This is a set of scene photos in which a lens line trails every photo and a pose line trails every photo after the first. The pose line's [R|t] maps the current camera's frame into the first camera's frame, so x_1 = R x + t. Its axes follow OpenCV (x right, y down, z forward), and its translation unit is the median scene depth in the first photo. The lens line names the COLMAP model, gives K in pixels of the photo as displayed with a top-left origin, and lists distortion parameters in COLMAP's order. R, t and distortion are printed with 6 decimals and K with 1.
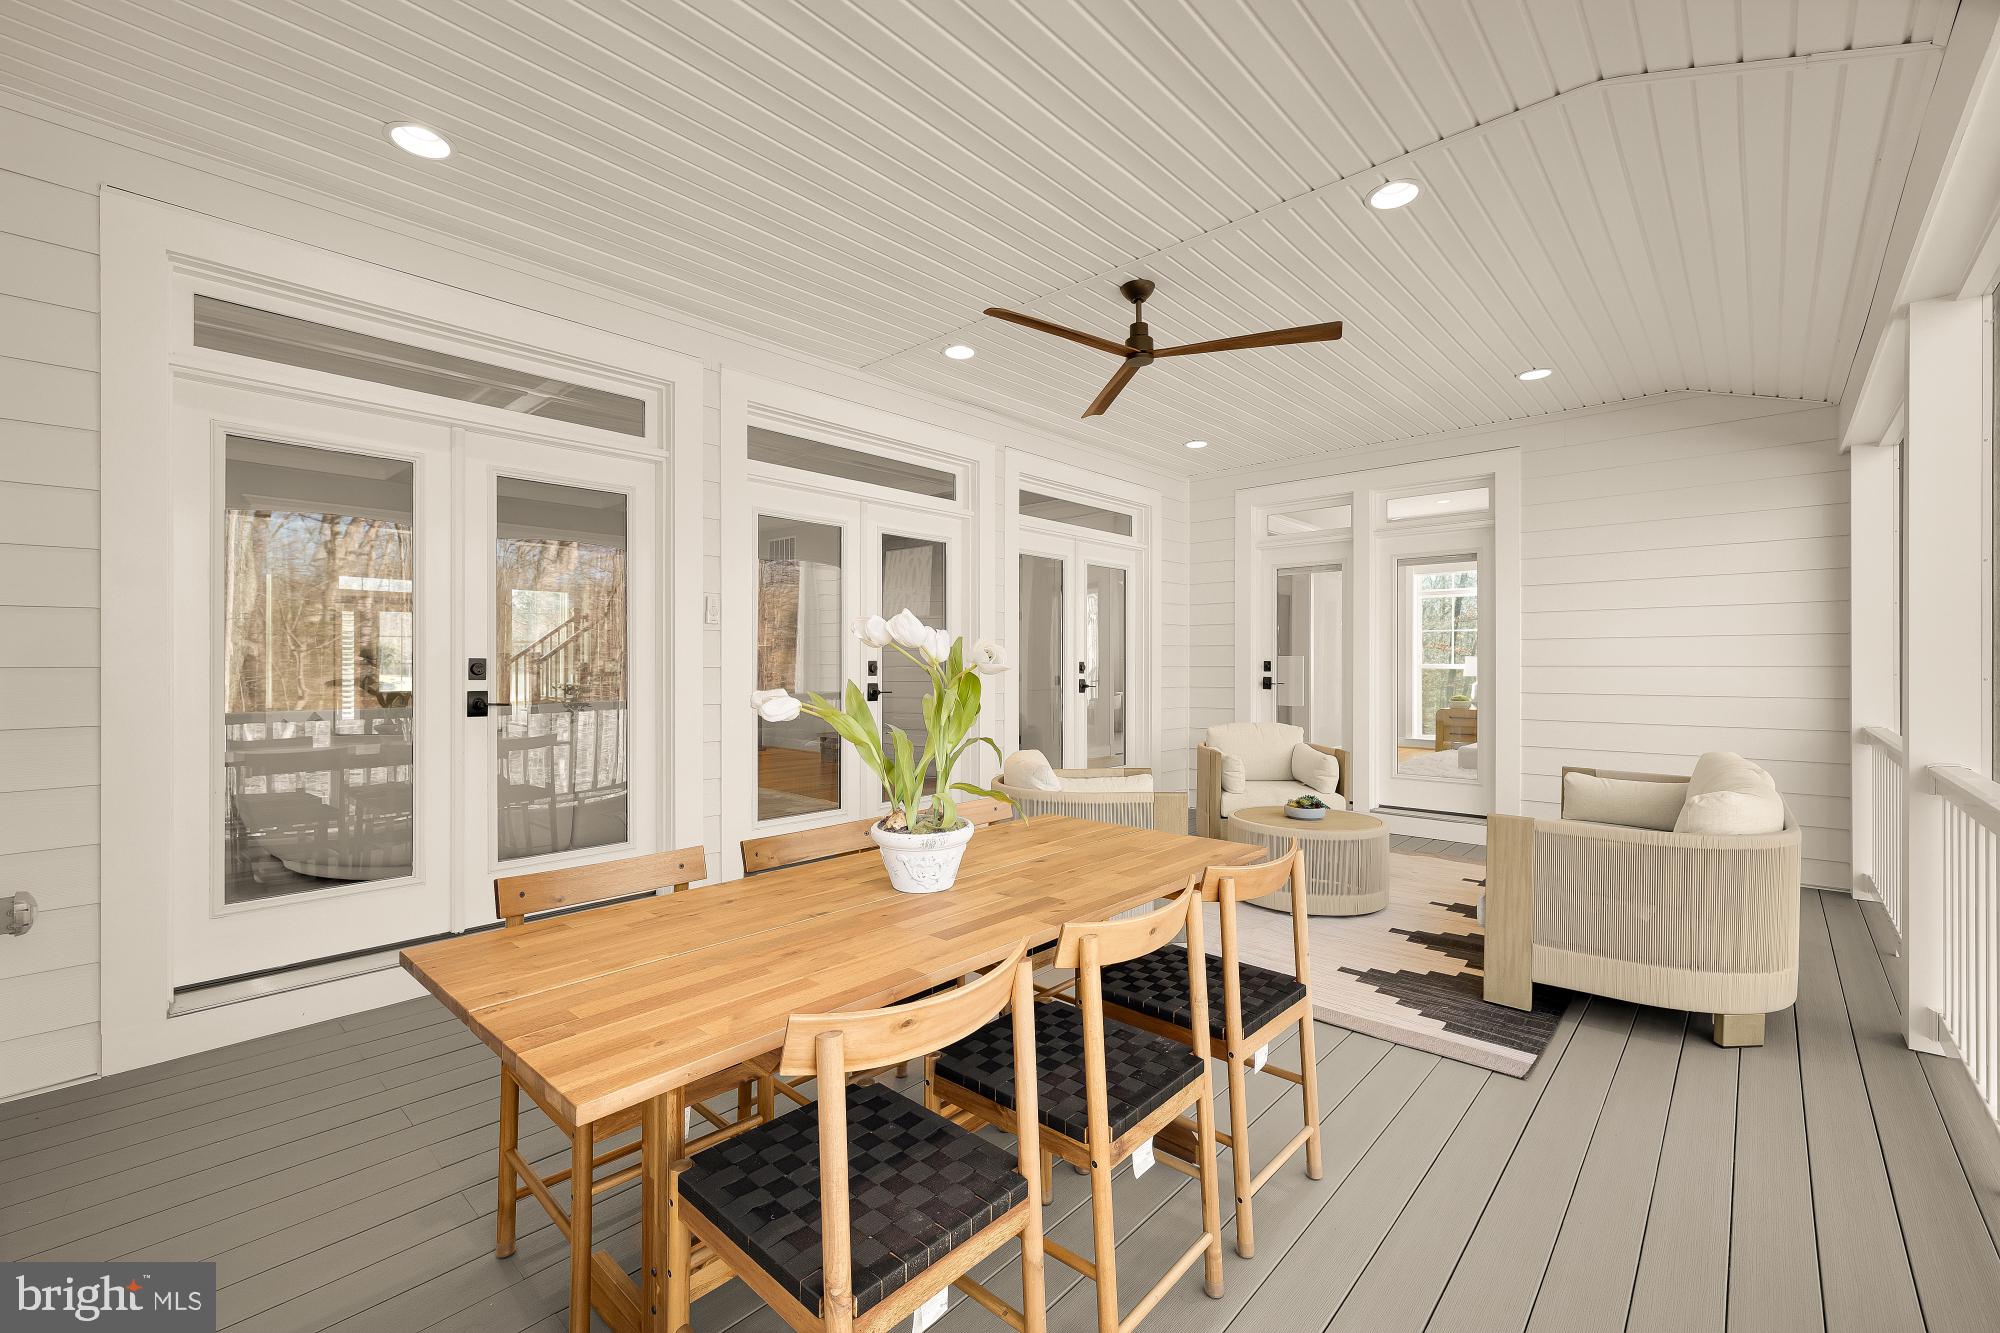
lens RADIAL K [[836.8, 0, 998.0], [0, 836.8, 662.6], [0, 0, 1]] dist [0.001523, -0.000544]
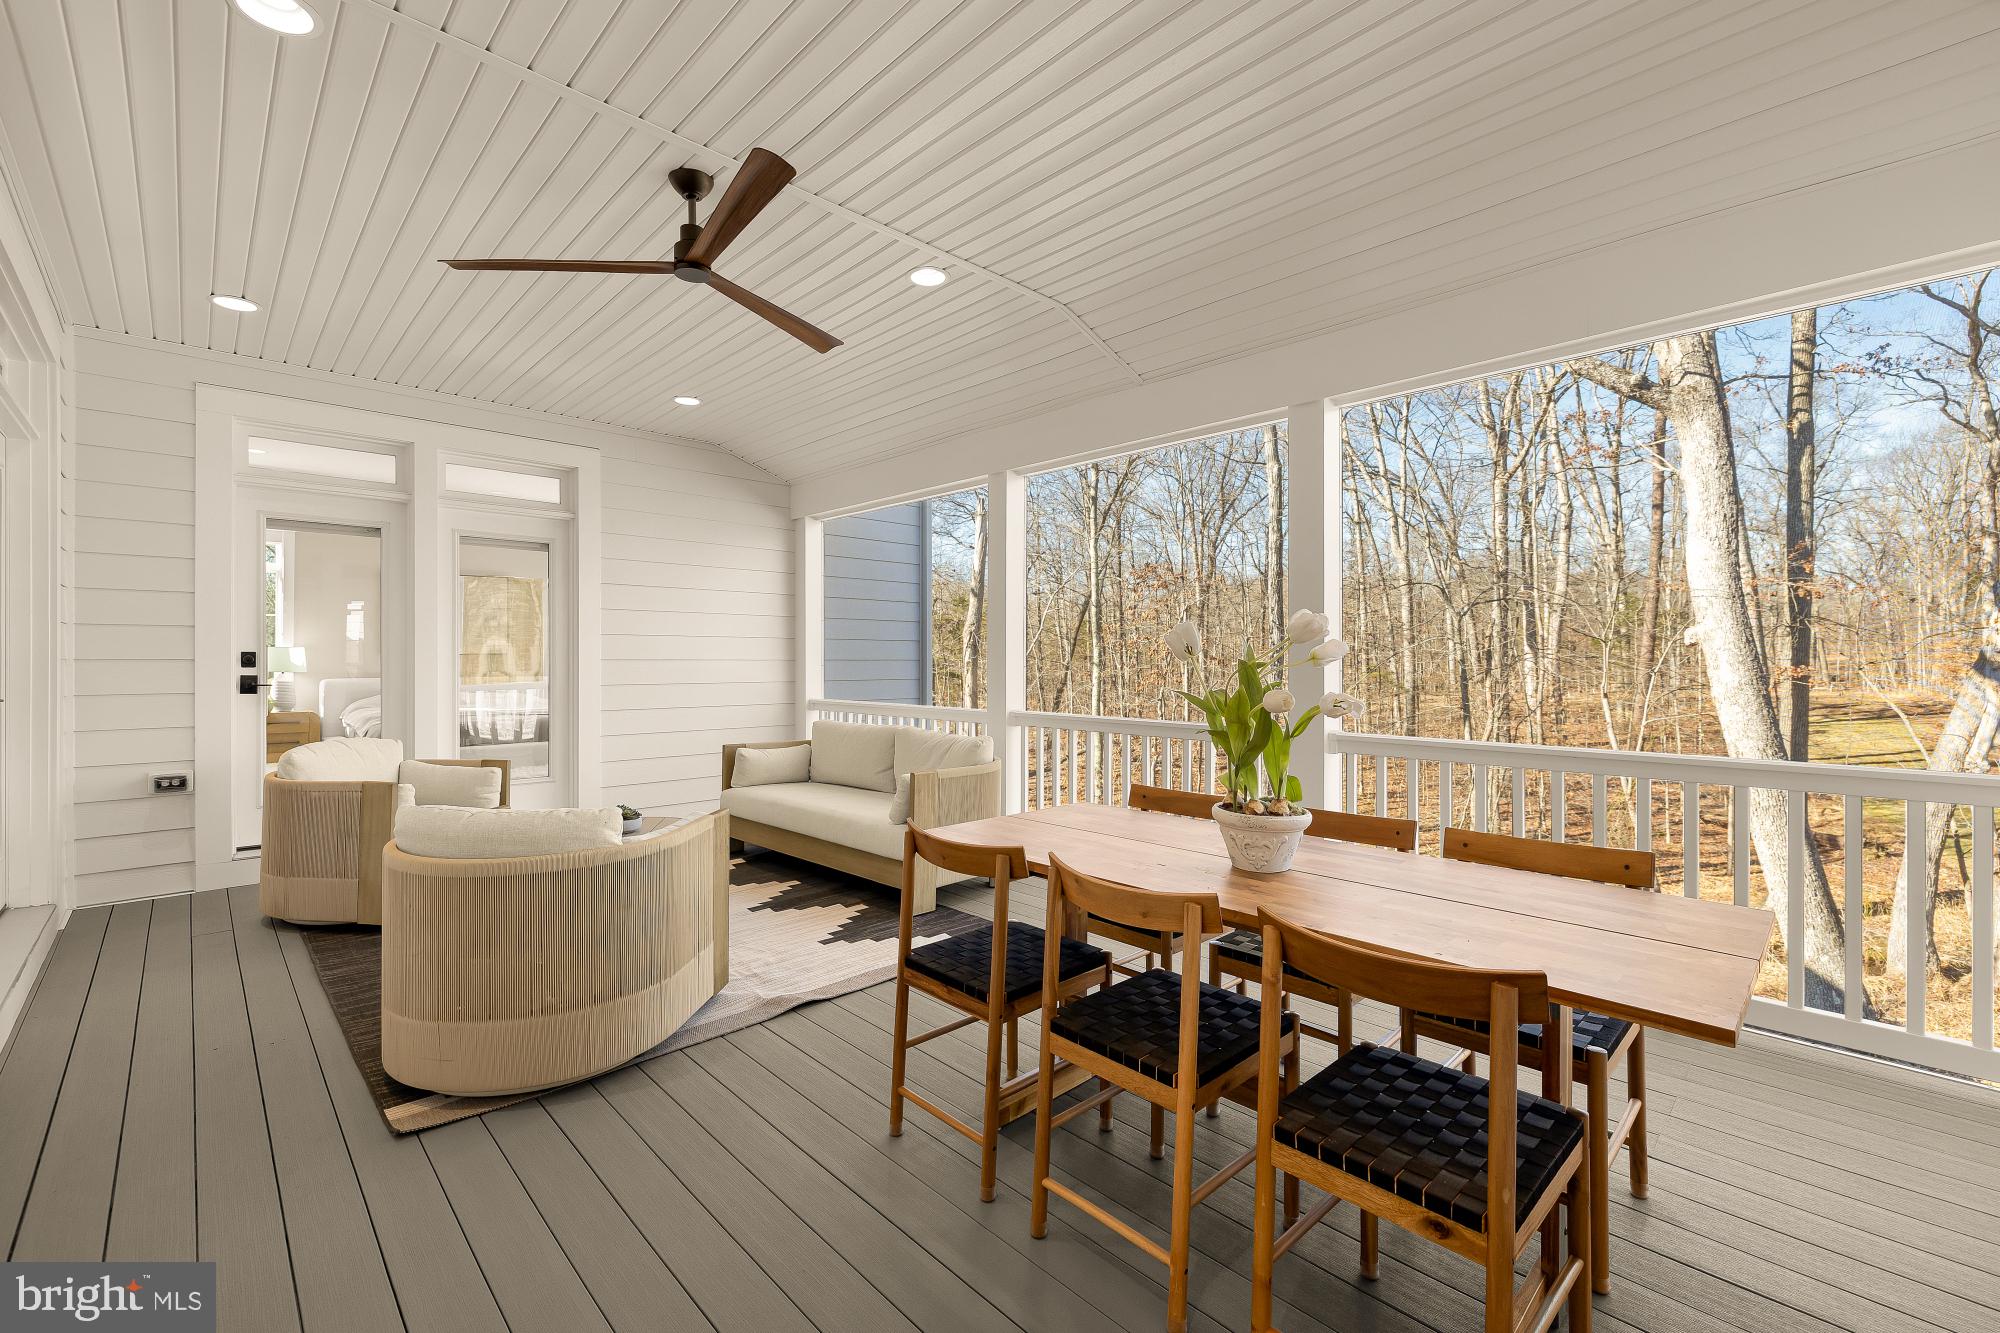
lens RADIAL K [[836.8, 0, 998.0], [0, 836.8, 662.6], [0, 0, 1]] dist [0.001523, -0.000544]
pose [[0.062744, -0.004025, 0.998022, -0.430897], [-0.005047, 0.999978, 0.004350, 0.001036], [-0.998017, -0.005310, 0.062723, 0.476112]]
